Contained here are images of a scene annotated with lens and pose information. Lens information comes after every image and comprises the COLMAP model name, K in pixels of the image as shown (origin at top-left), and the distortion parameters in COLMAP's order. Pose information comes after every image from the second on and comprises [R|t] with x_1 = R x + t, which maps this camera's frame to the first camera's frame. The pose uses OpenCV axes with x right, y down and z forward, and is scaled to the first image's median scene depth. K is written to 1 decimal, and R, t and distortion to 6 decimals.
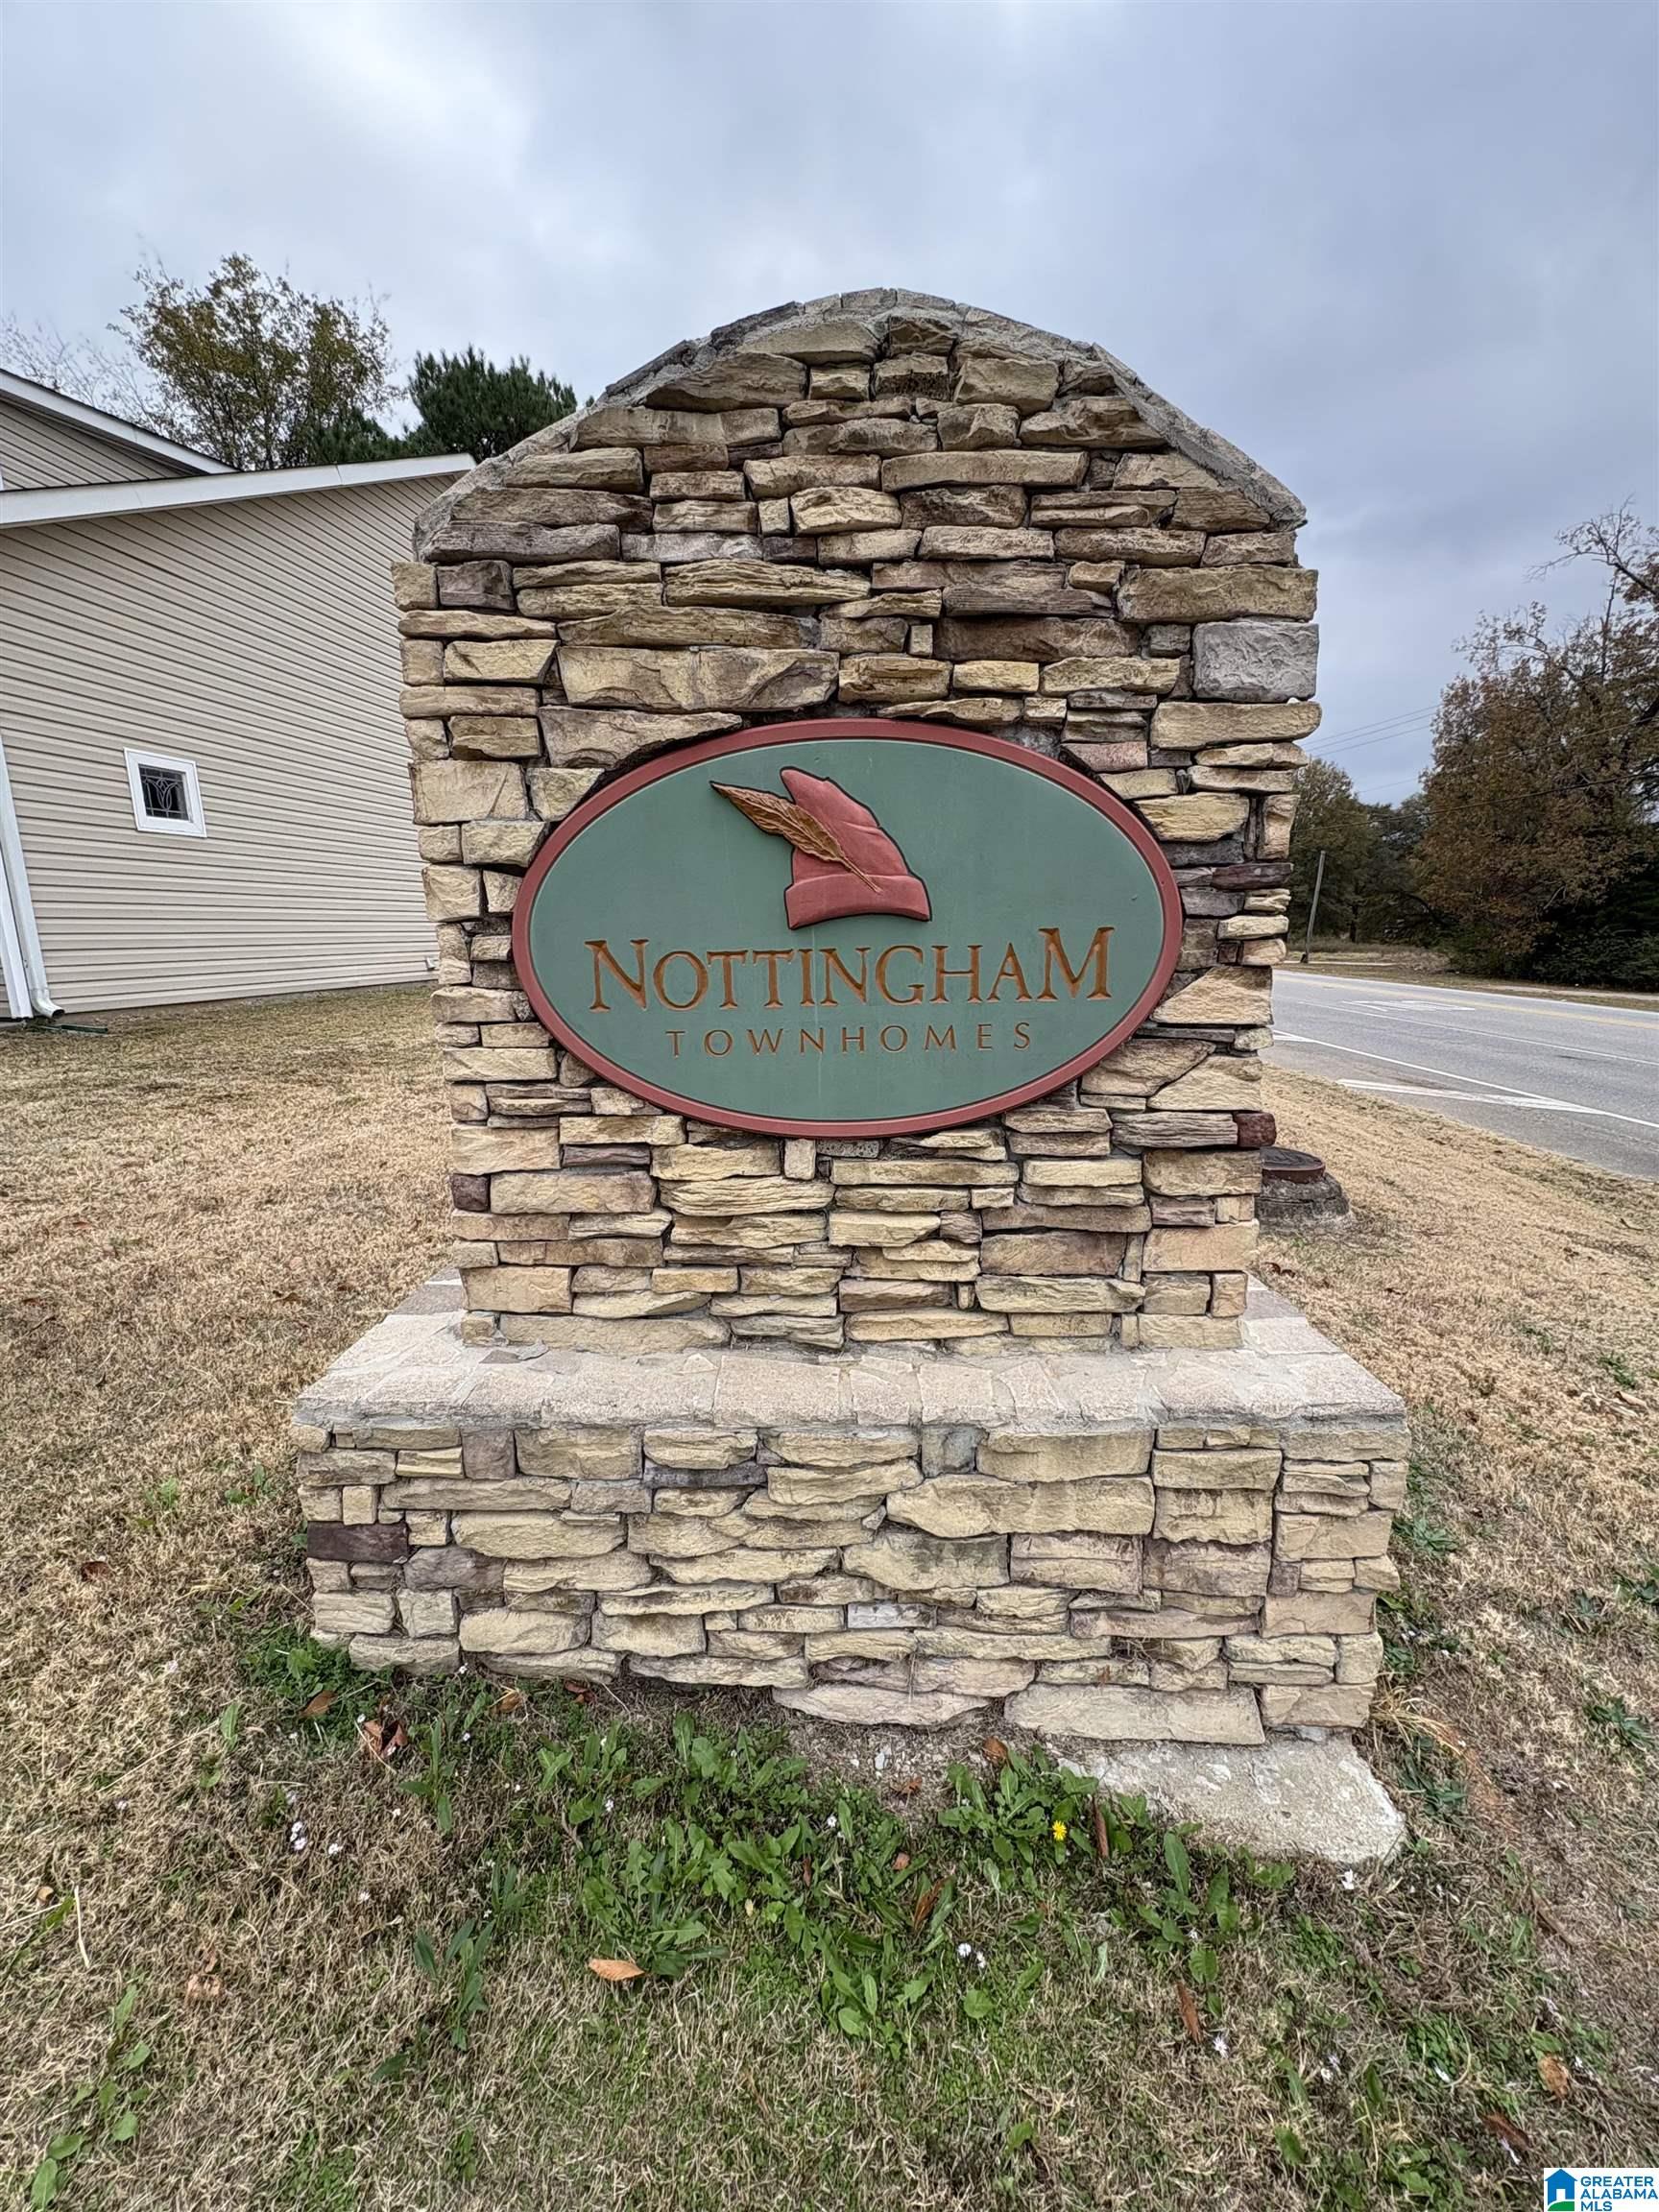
lens RADIAL K [[880.9, 0, 831.2], [0, 880.9, 1102.3], [0, 0, 1]] dist [0.001088, 0.000251]
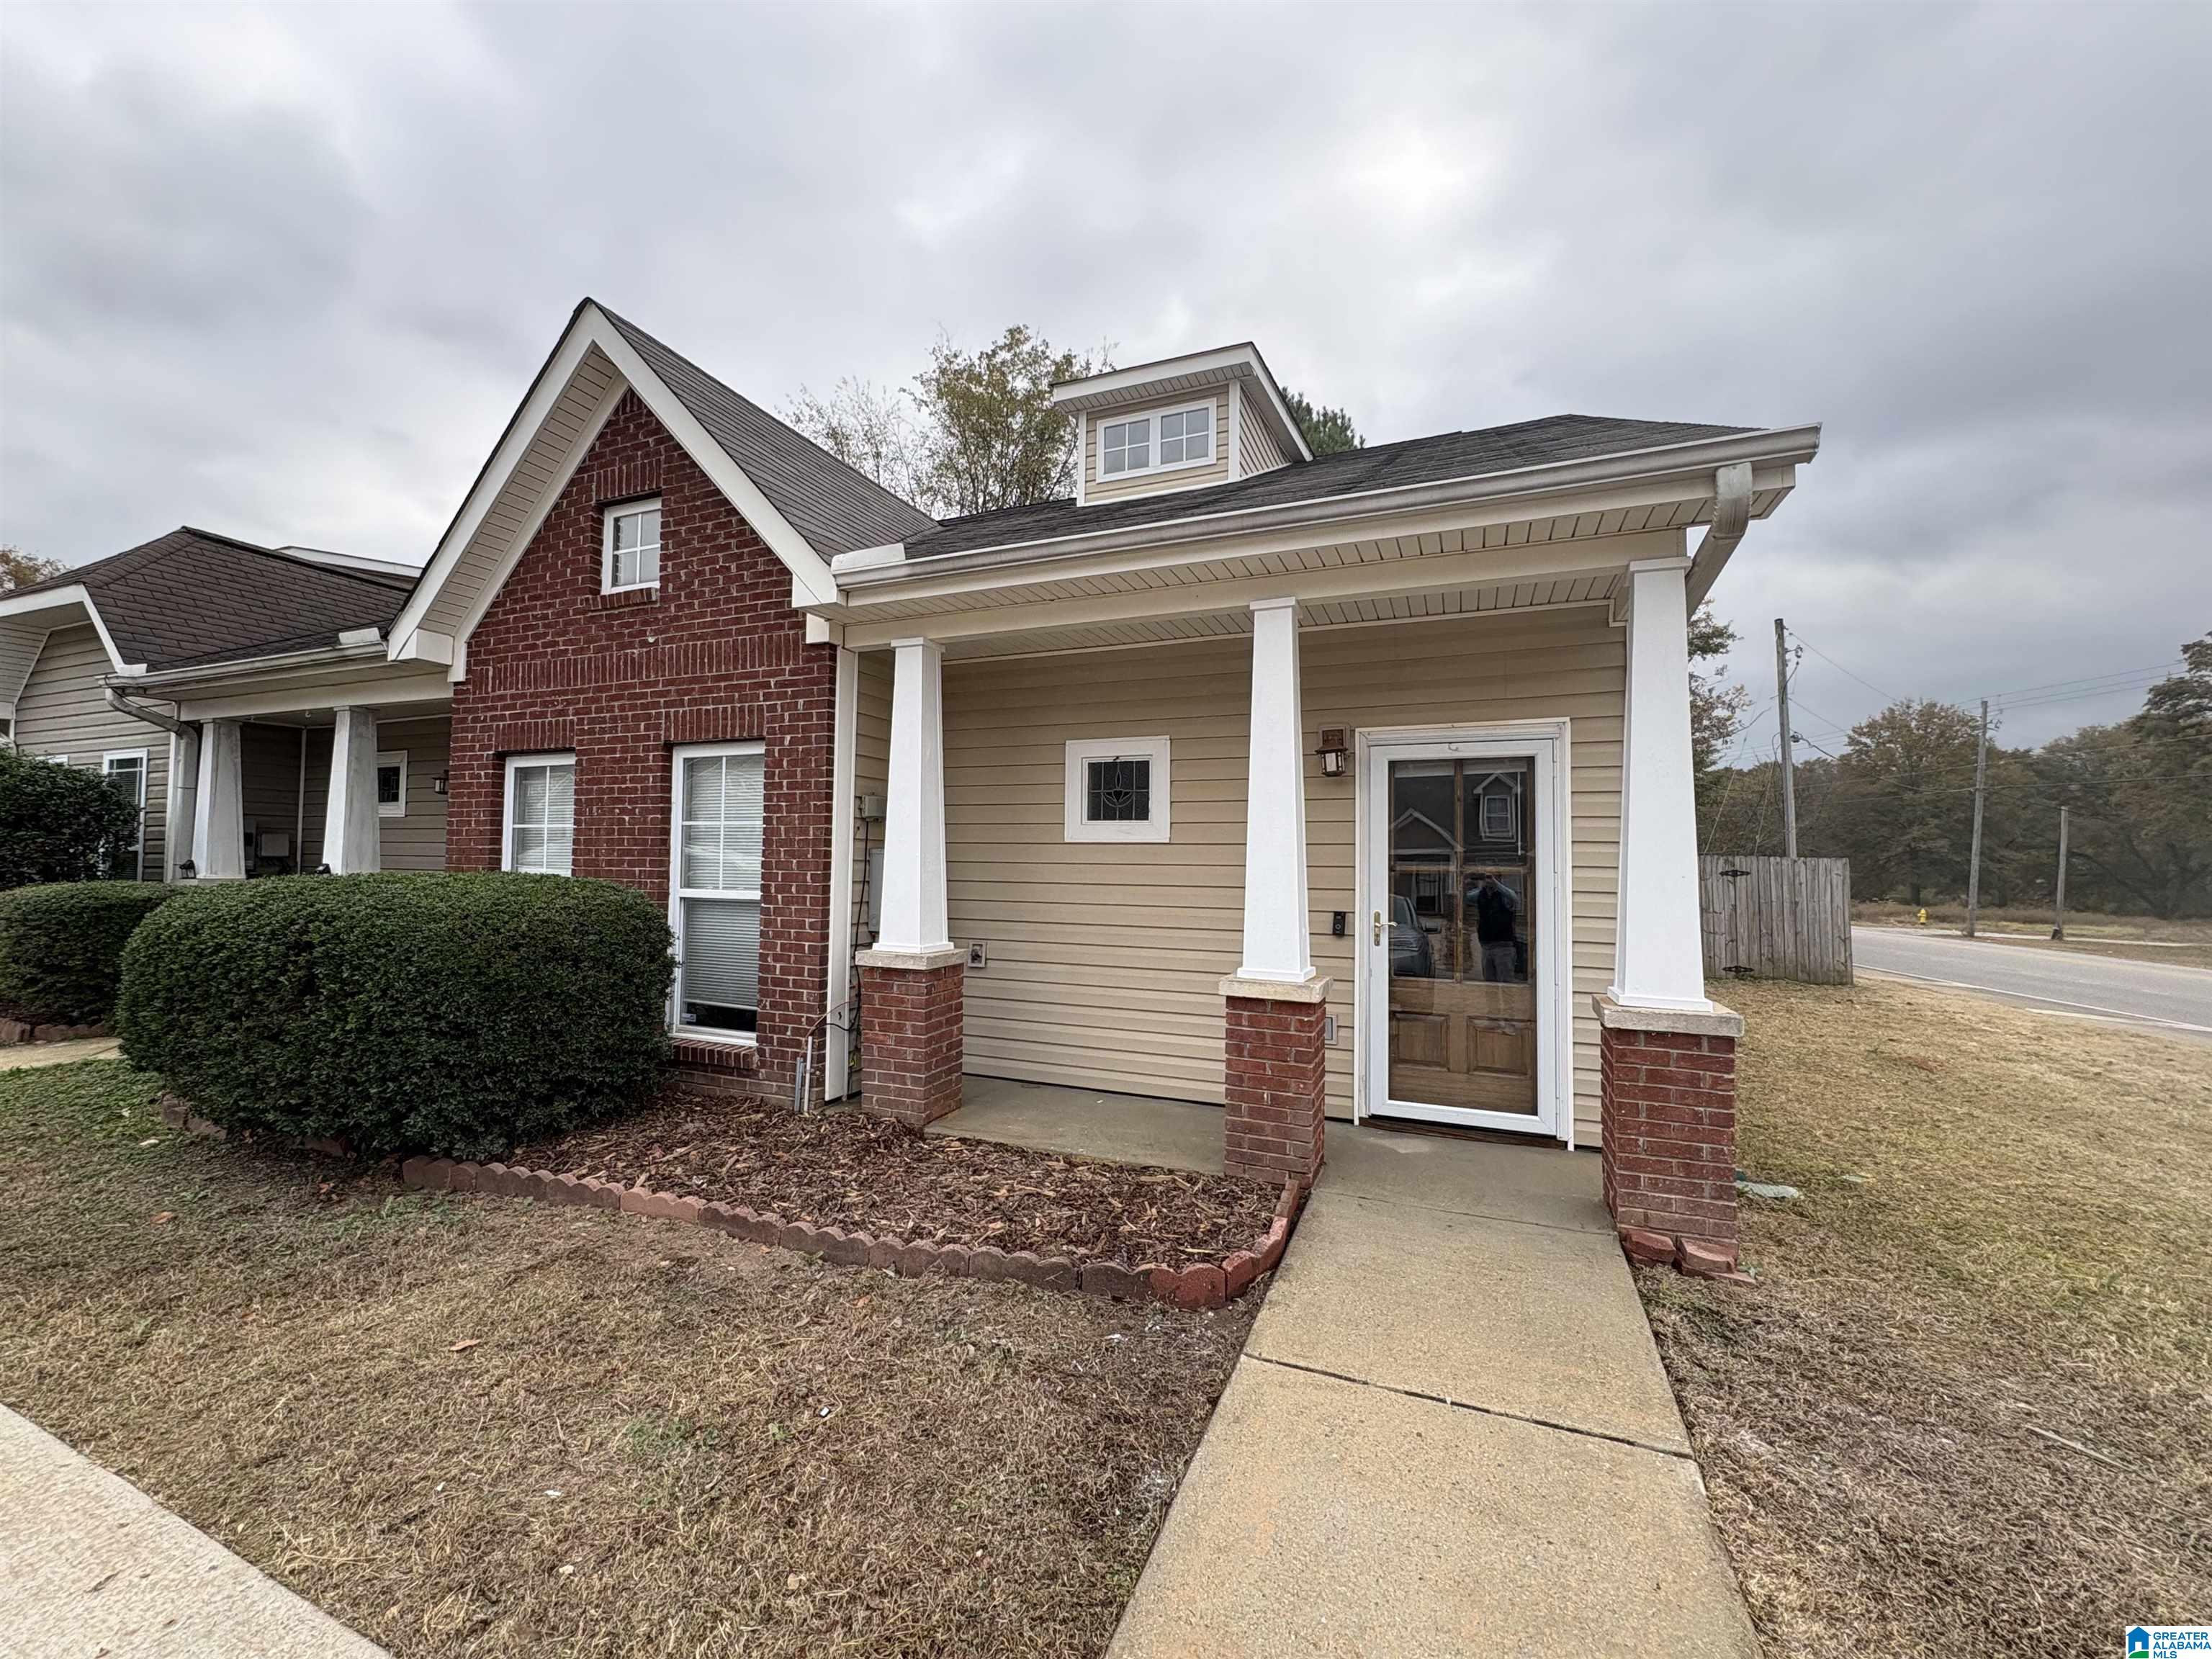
lens RADIAL K [[880.9, 0, 1110.2], [0, 880.9, 820.9], [0, 0, 1]] dist [0.001088, 0.000251]
pose [[0.978634, 0.006764, -0.205500, -4.856337], [-0.057193, 0.968970, -0.240471, -0.640125], [0.197497, 0.247086, 0.948653, 1.082305]]
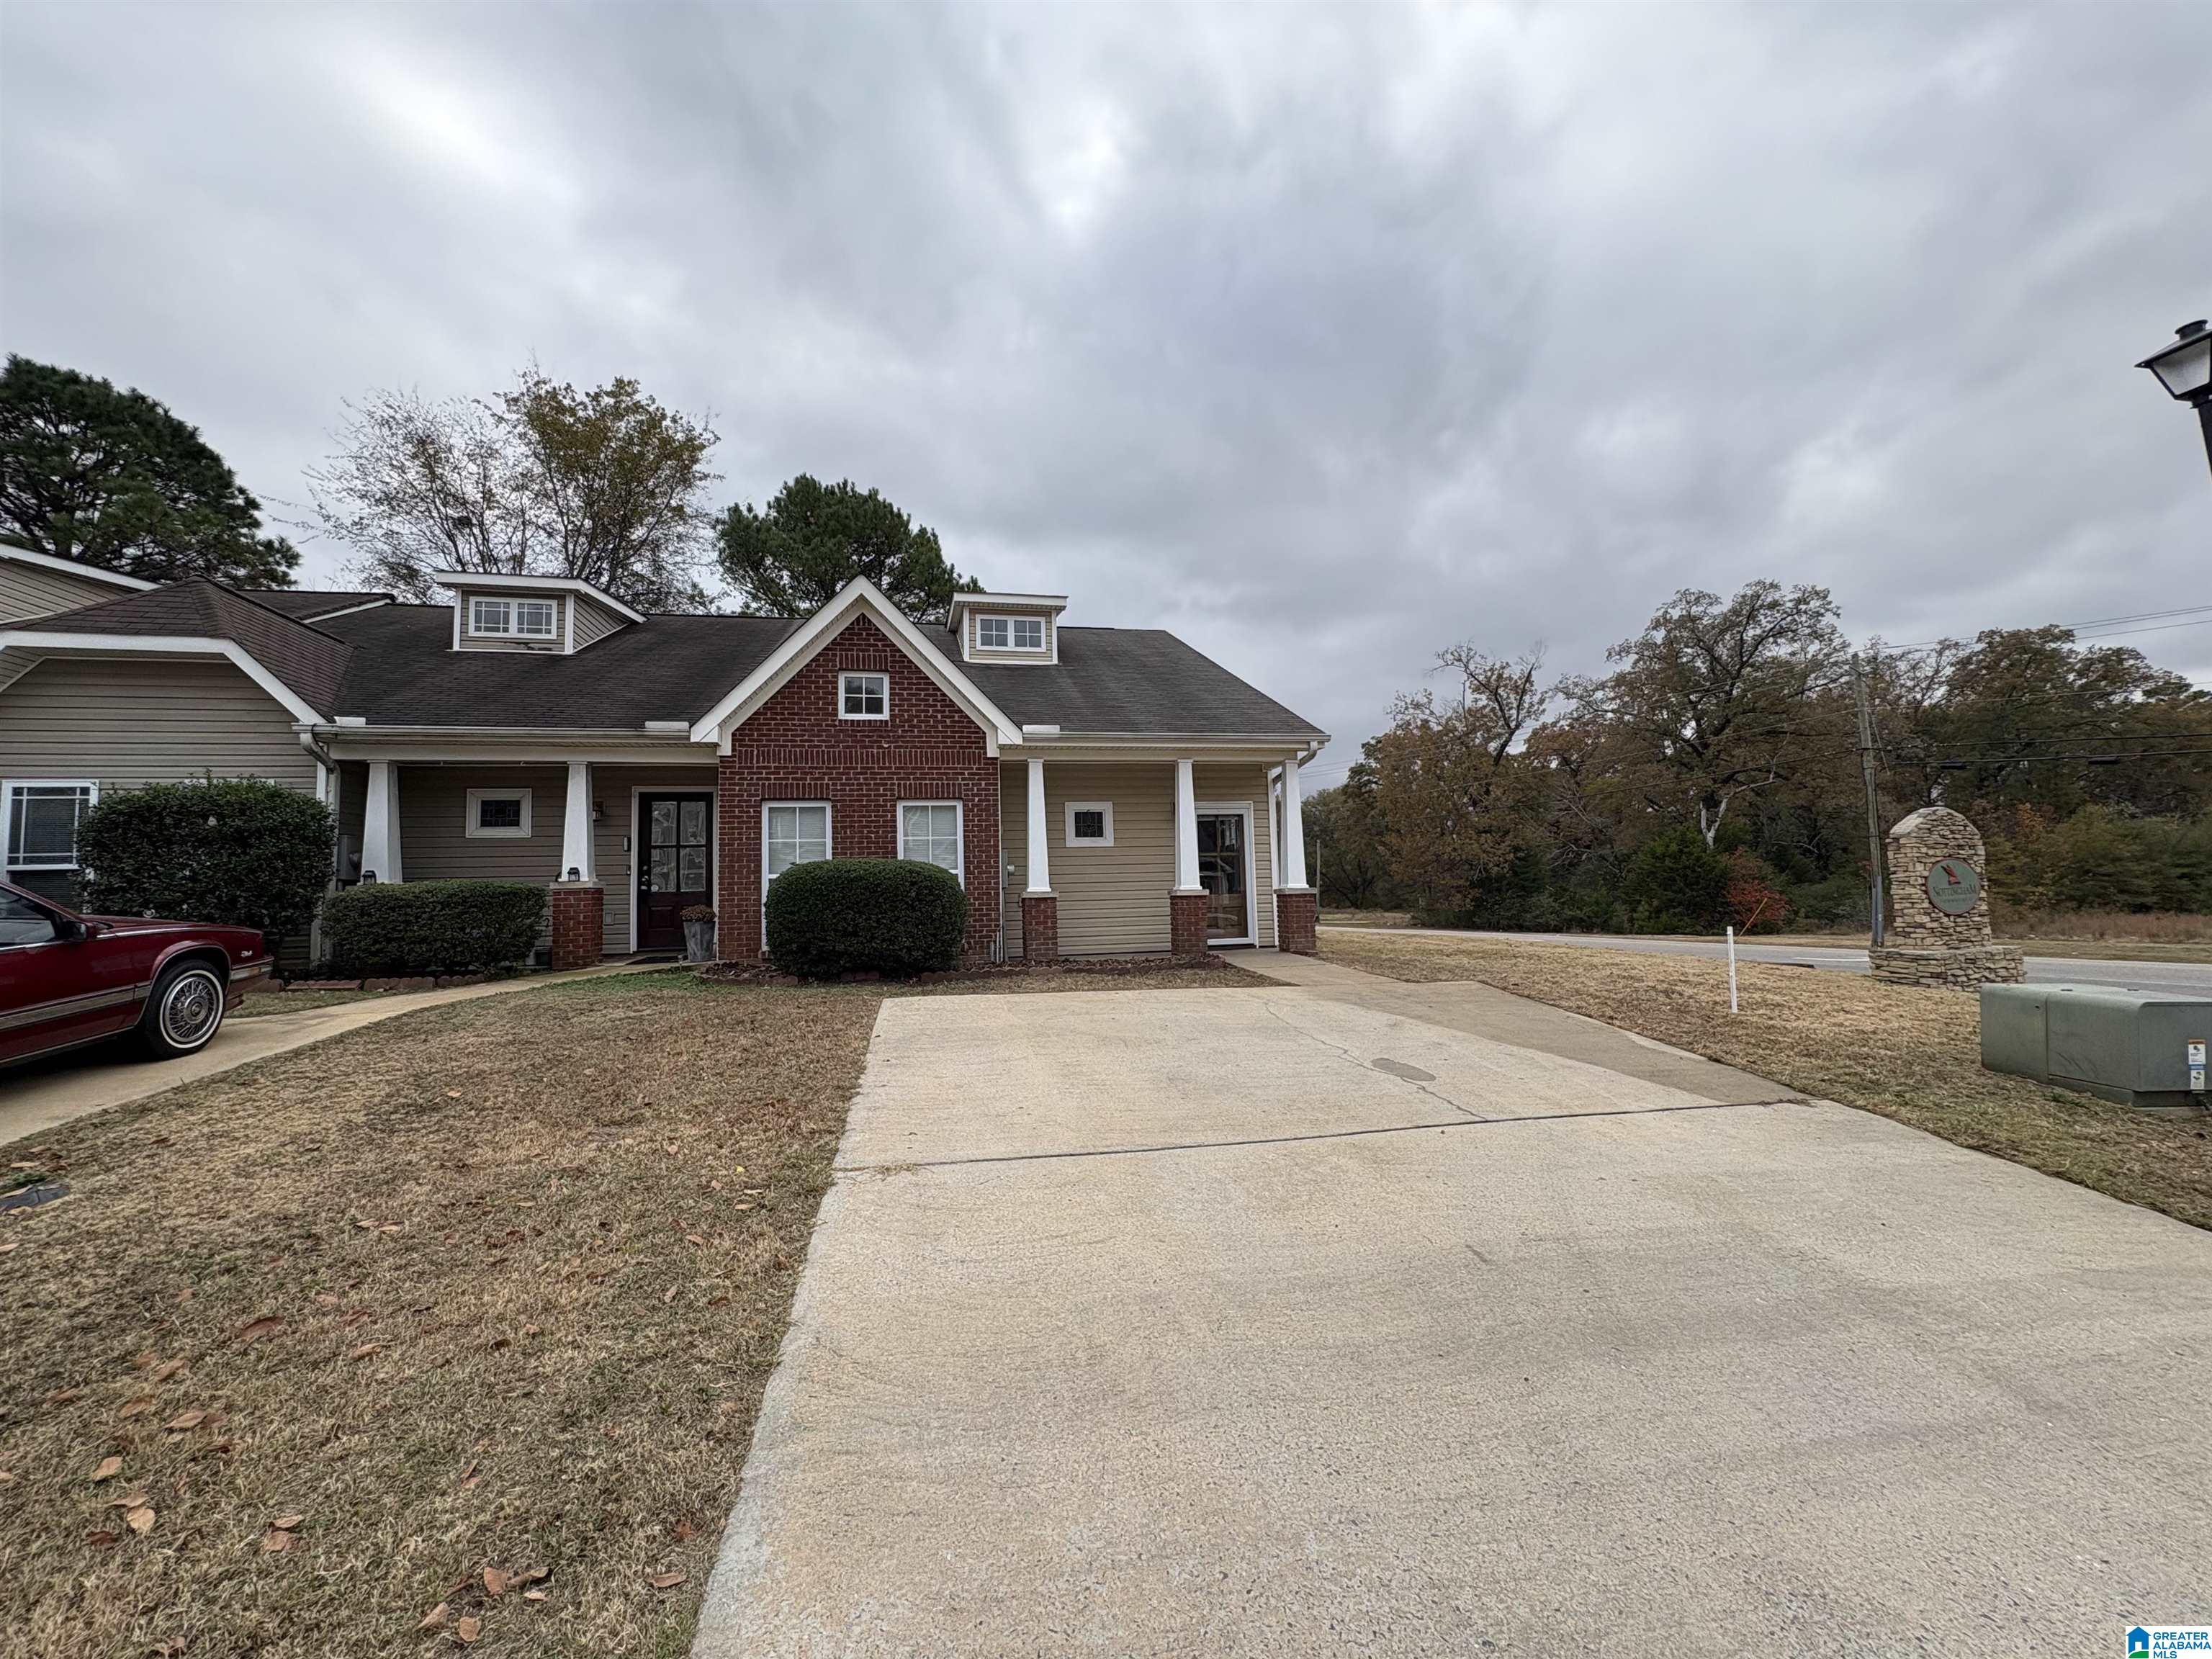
lens RADIAL K [[880.9, 0, 1106.5], [0, 880.9, 821.6], [0, 0, 1]] dist [0.001088, 0.000251]
pose [[0.922971, 0.012041, 0.384681, -8.364259], [0.098364, 0.958935, -0.266022, 0.498118], [-0.372088, 0.283369, 0.883885, -2.690114]]
